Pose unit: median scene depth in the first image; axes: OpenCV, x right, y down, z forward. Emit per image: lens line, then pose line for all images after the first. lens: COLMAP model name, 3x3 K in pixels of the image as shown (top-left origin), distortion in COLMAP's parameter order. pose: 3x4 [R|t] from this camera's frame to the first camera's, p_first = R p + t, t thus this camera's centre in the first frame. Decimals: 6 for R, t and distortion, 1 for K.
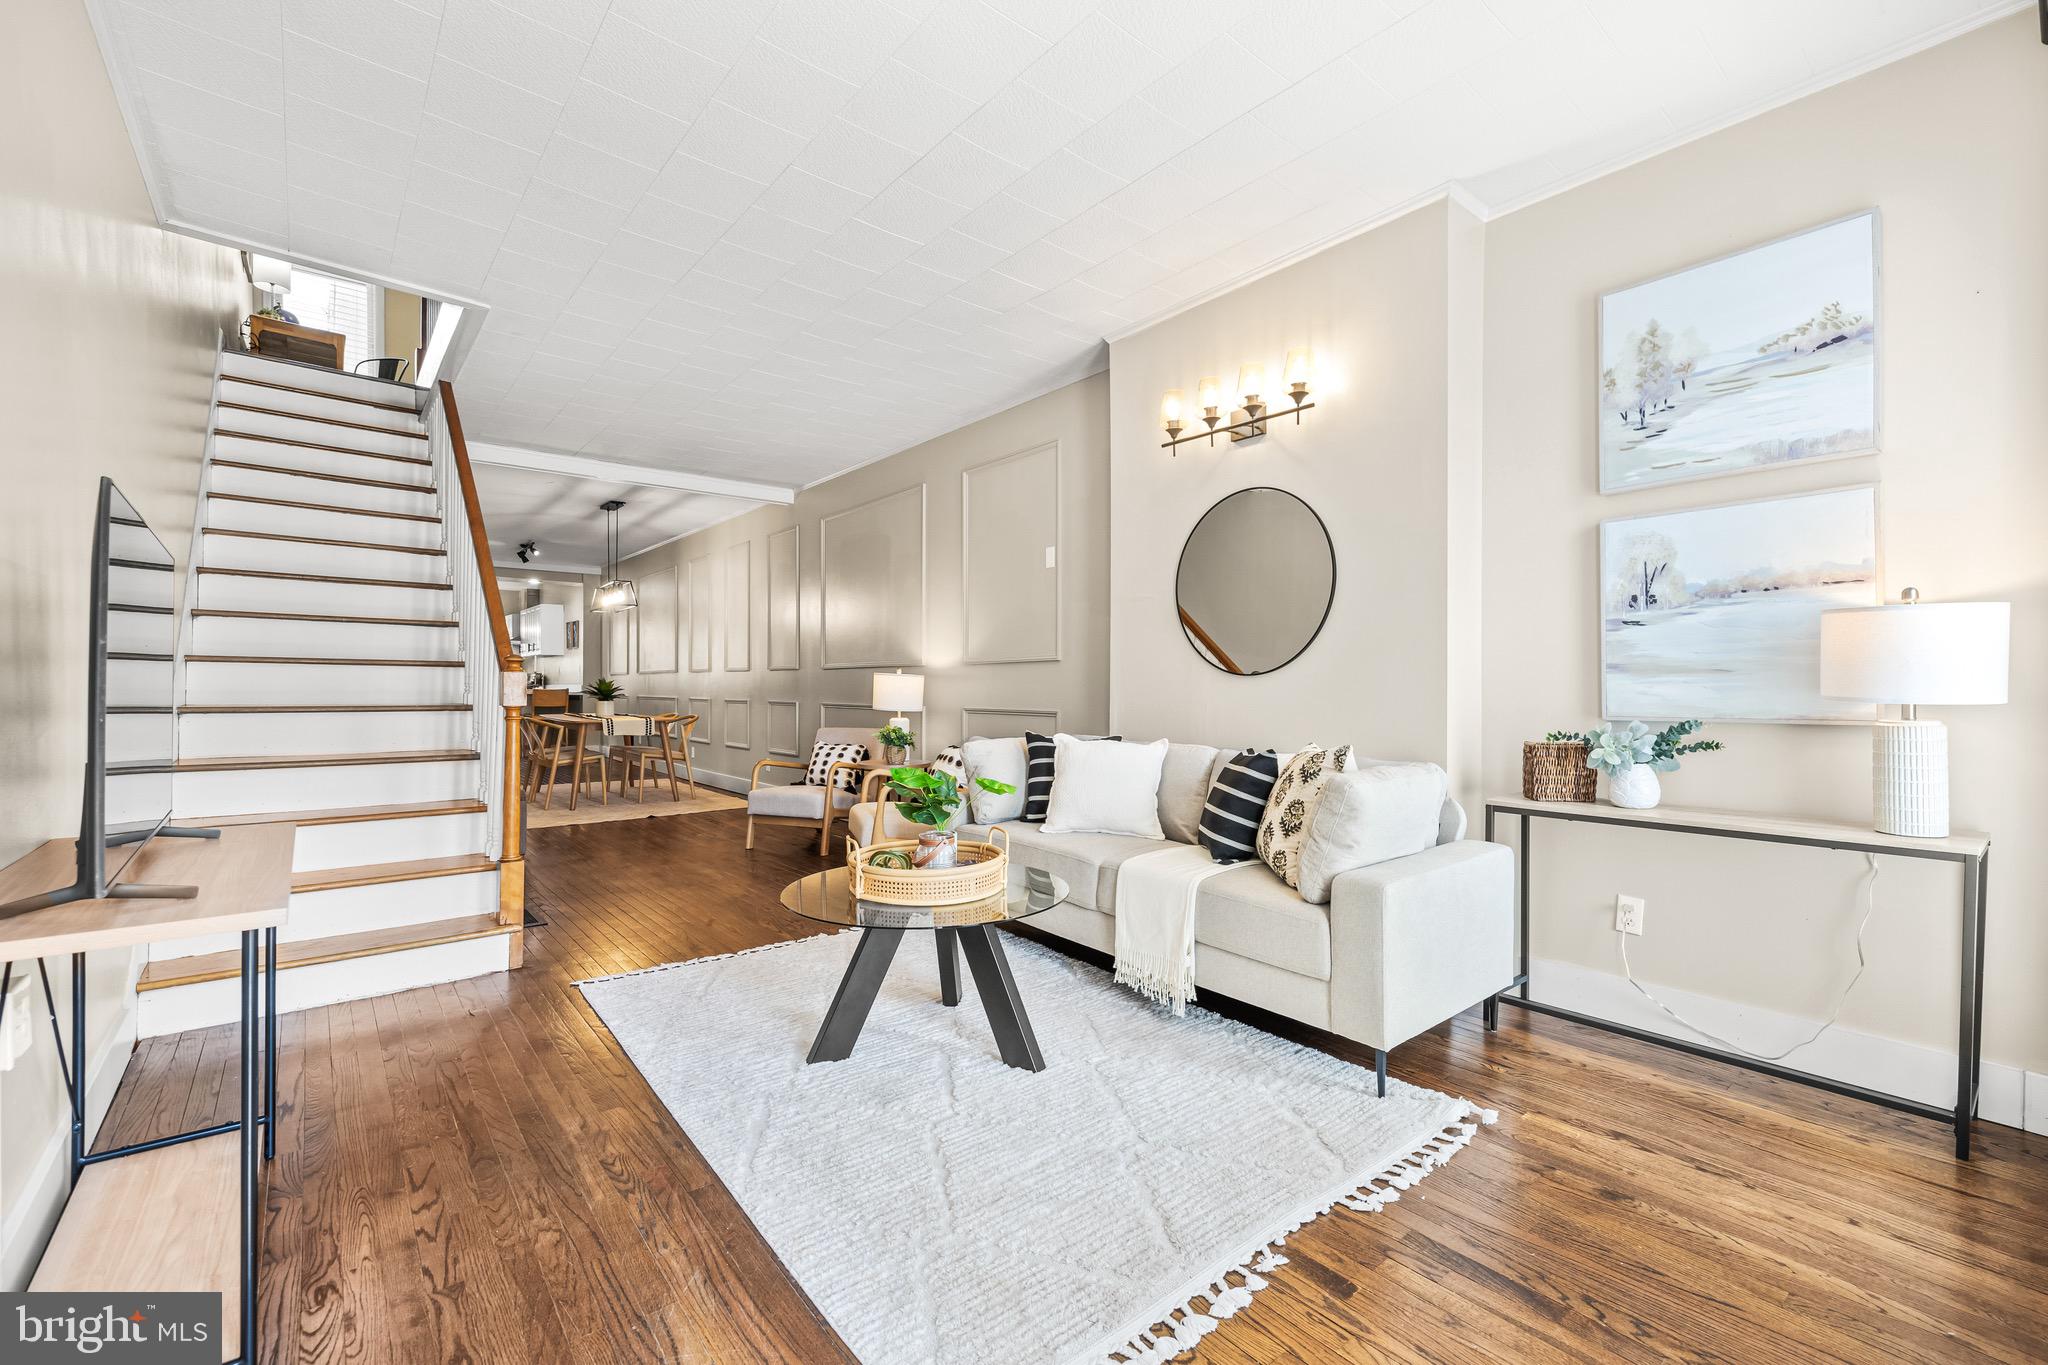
lens RADIAL K [[860.4, 0, 1027.7], [0, 860.4, 683.2], [0, 0, 1]] dist [-0.000895, 0.000074]
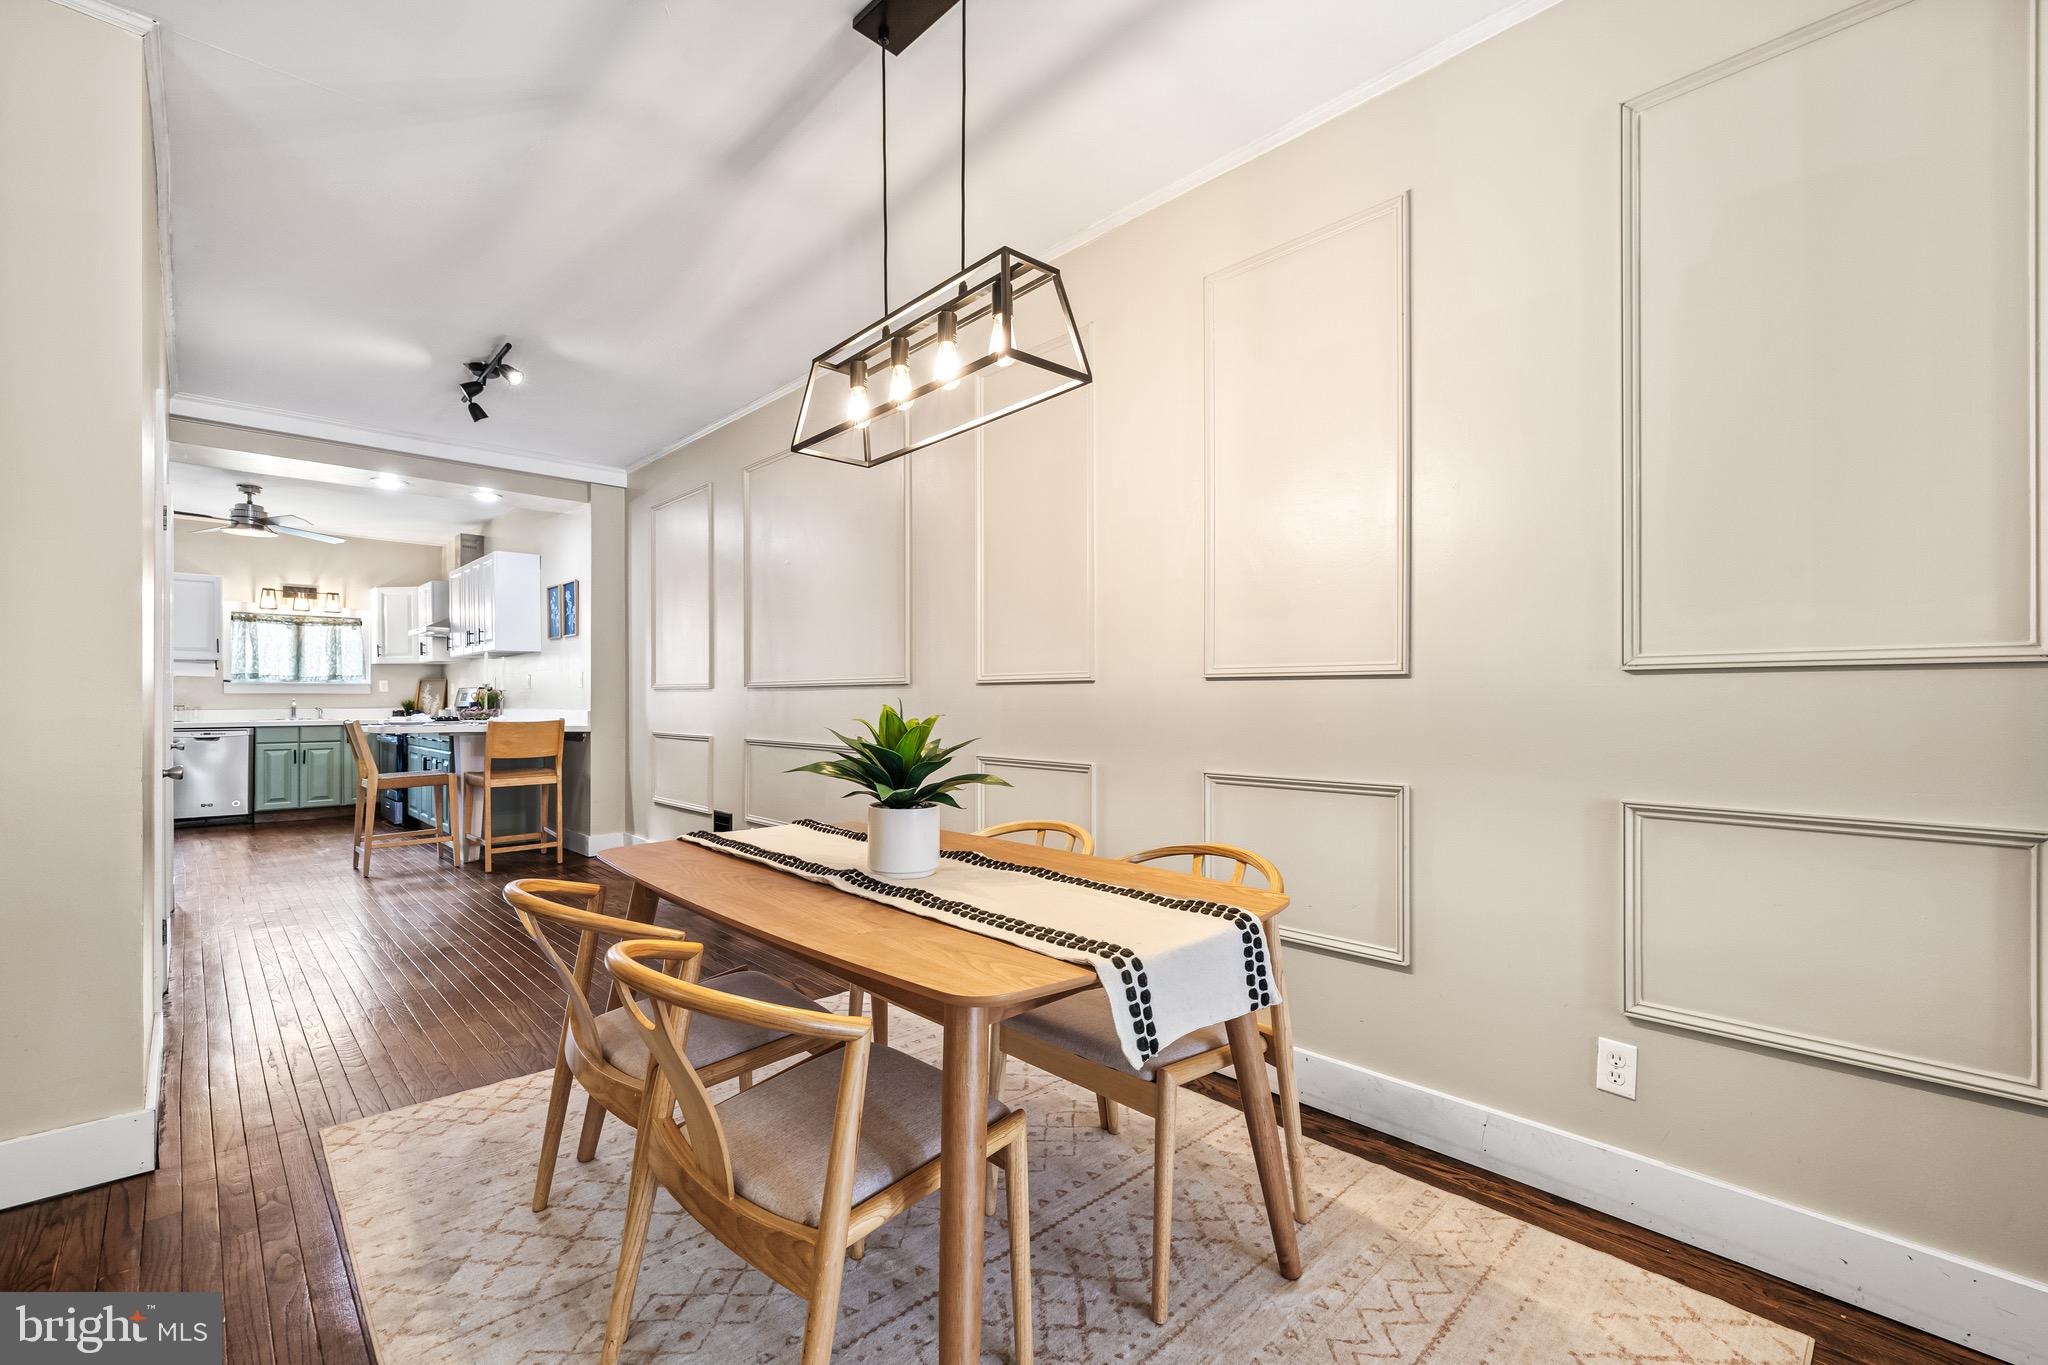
lens RADIAL K [[865.0, 0, 1020.9], [0, 865.0, 690.6], [0, 0, 1]] dist [0.002072, 0.000197]
pose [[0.997443, -0.005854, 0.071225, -0.646963], [0.006147, 0.999974, -0.003898, -0.012708], [-0.071200, 0.004326, 0.997453, 1.033776]]
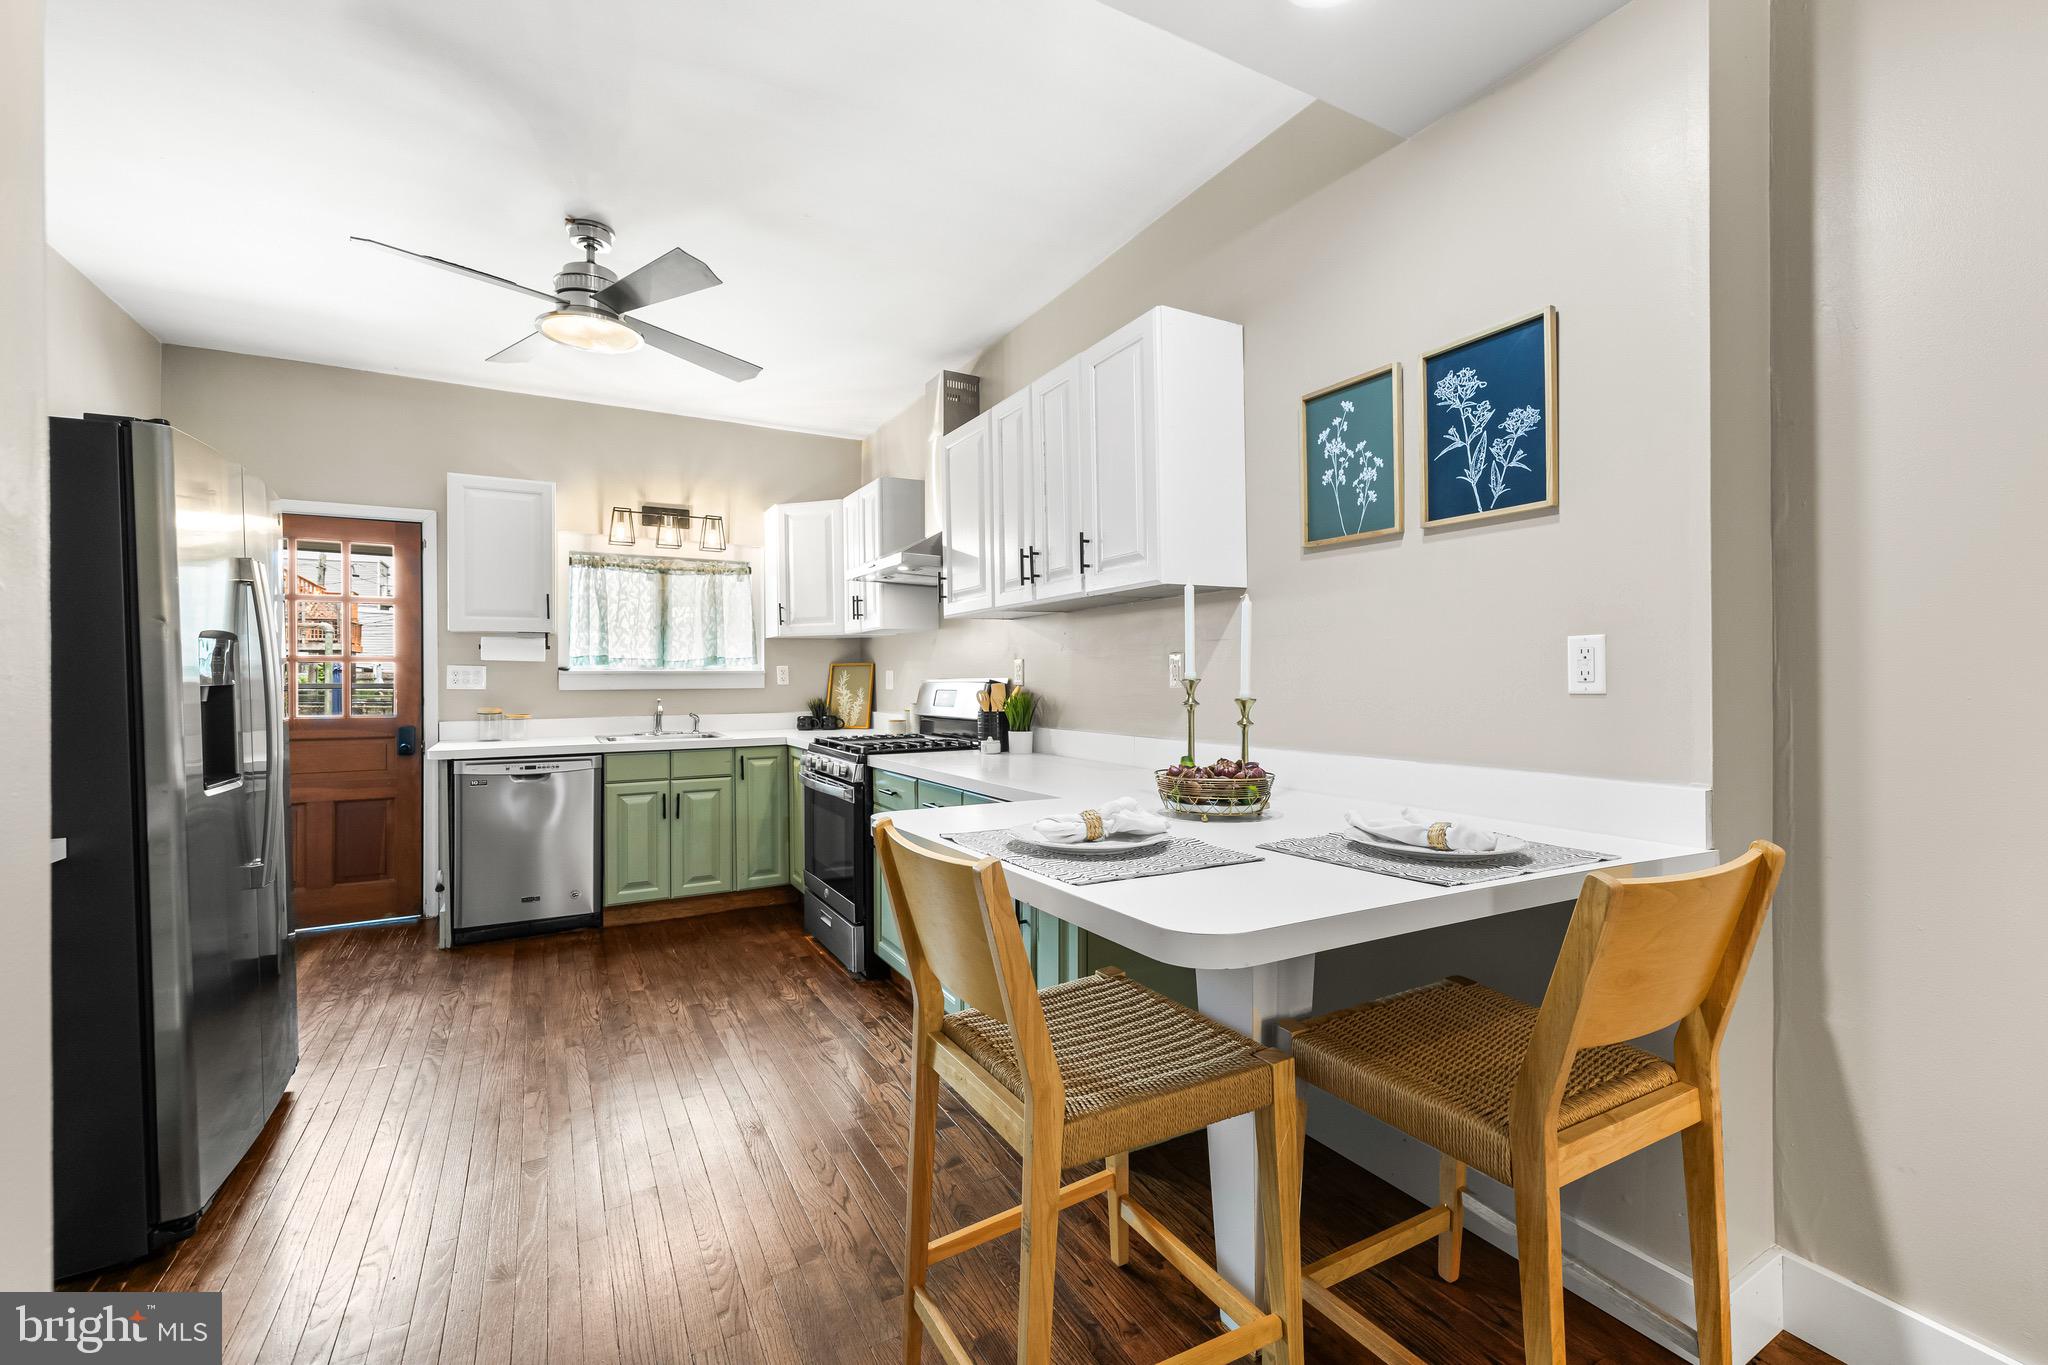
lens RADIAL K [[842.8, 0, 1009.4], [0, 842.8, 668.2], [0, 0, 1]] dist [0.000450, 0.000165]
pose [[0.979176, -0.011690, -0.202678, -1.241869], [0.010543, 0.999922, -0.006739, -0.031905], [0.202741, 0.004462, 0.979222, 1.812995]]
